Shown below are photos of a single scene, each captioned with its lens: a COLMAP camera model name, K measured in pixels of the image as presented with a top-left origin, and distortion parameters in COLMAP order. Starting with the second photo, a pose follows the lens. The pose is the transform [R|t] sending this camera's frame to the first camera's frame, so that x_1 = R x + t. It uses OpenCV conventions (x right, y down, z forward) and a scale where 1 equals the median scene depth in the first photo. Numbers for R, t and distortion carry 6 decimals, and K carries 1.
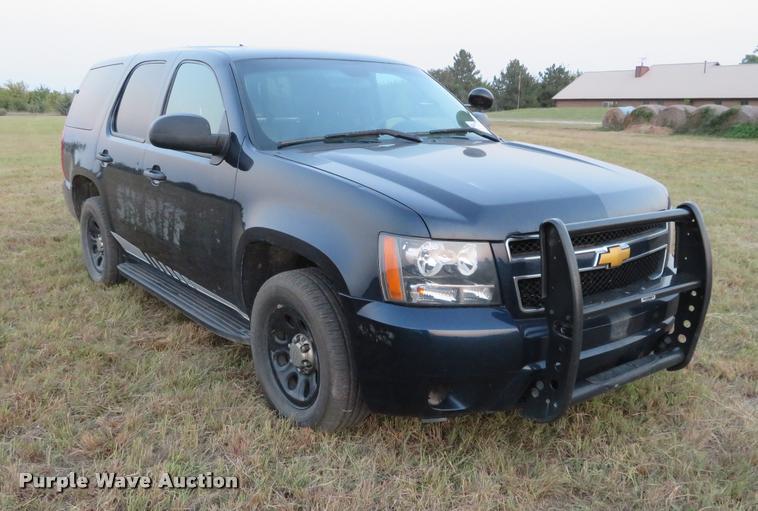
lens RADIAL K [[687.2, 0, 379.0], [0, 687.2, 255.5], [0, 0, 1]] dist [-0.026421, 0.003613]
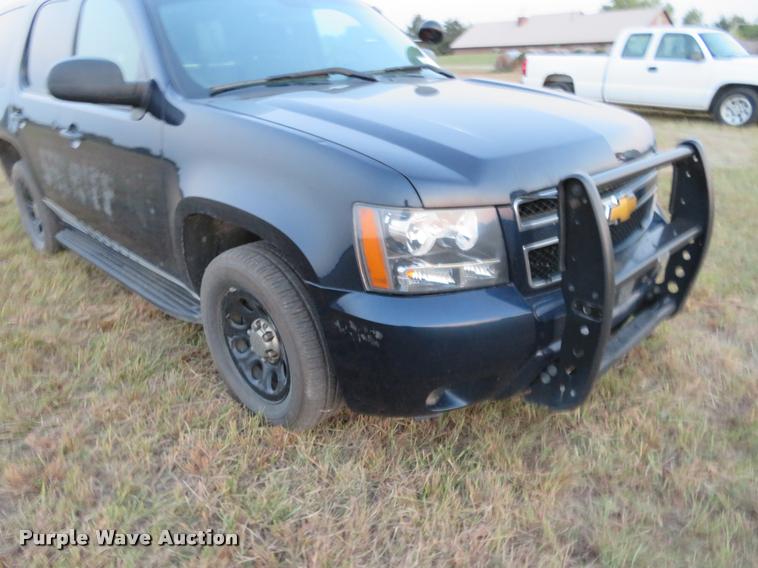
lens RADIAL K [[548.1, 0, 379.0], [0, 548.1, 284.0], [0, 0, 1]] dist [-0.005264, 0.004645]
pose [[0.991876, -0.078829, 0.099838, -0.028558], [0.060047, 0.982046, 0.178830, -0.037966], [-0.112143, -0.171382, 0.978801, 0.283273]]
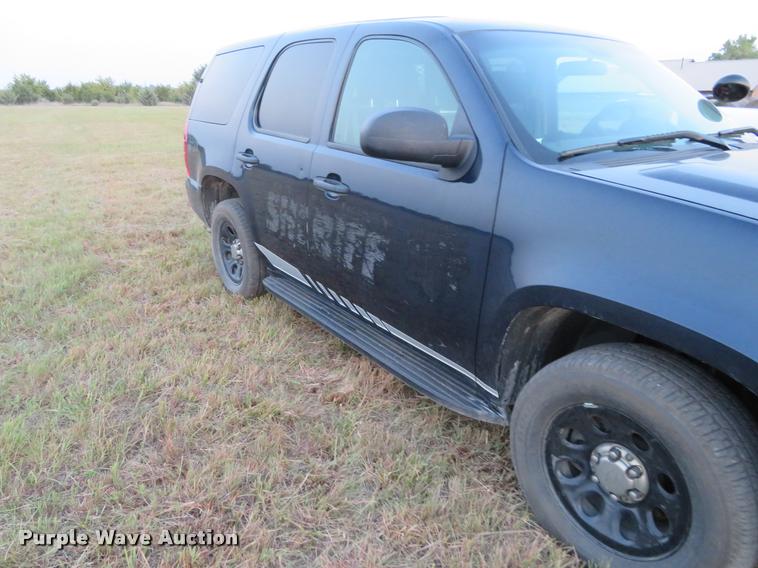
lens RADIAL K [[548.1, 0, 379.0], [0, 548.1, 284.0], [0, 0, 1]] dist [-0.005264, 0.004645]
pose [[0.999297, 0.012464, -0.035354, -0.294996], [-0.008442, 0.993707, 0.111691, -0.090114], [0.036524, -0.111314, 0.993114, 0.422197]]
